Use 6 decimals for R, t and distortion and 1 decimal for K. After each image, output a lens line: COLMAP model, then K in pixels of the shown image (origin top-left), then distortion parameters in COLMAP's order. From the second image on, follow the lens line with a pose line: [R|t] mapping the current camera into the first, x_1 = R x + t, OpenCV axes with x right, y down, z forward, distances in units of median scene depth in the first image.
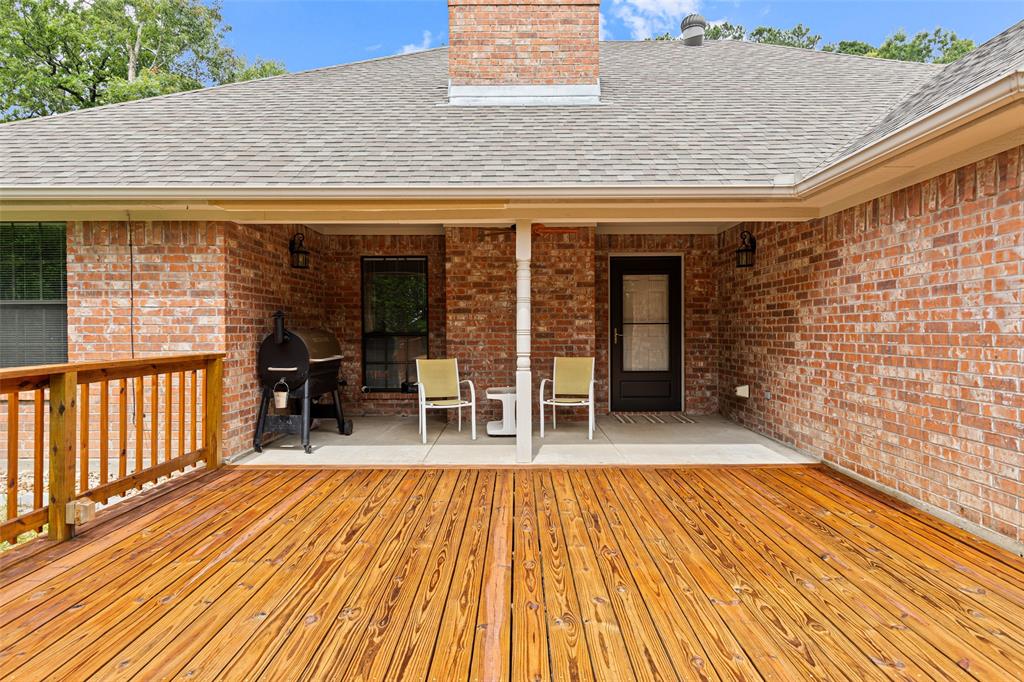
lens RADIAL K [[608.4, 0, 513.6], [0, 608.4, 334.0], [0, 0, 1]] dist [0.004829, 0.000354]
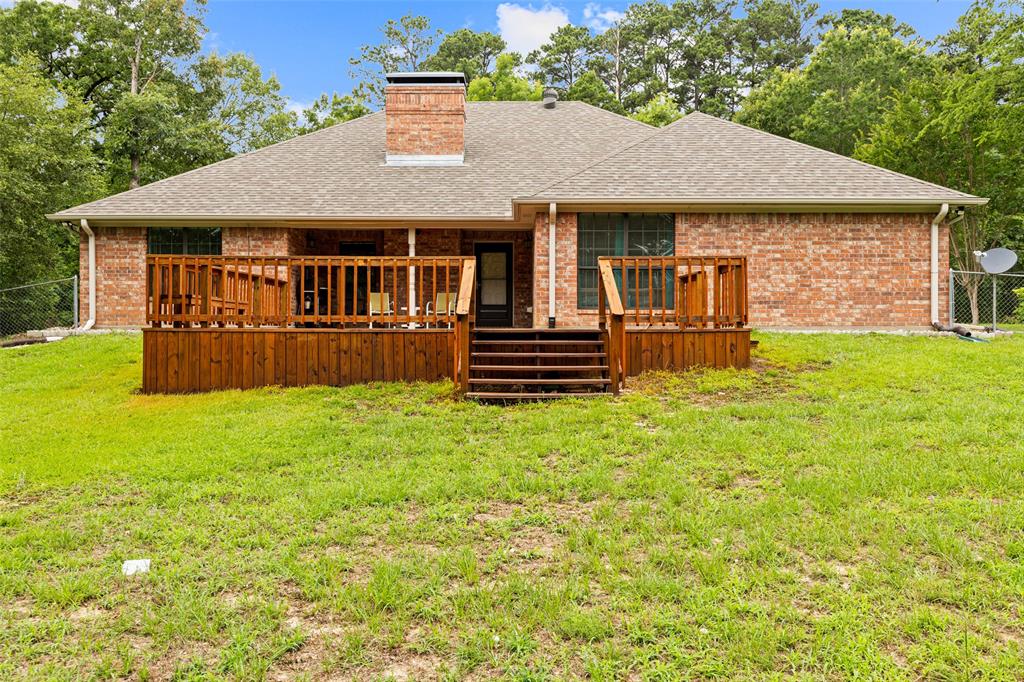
lens RADIAL K [[787.7, 0, 509.2], [0, 787.7, 334.7], [0, 0, 1]] dist [0.006963, 0.002631]
pose [[0.999983, 0.005735, -0.001274, 0.297427], [-0.005744, 0.999959, -0.007071, 0.186573], [0.001233, 0.007078, 0.999974, -1.536798]]
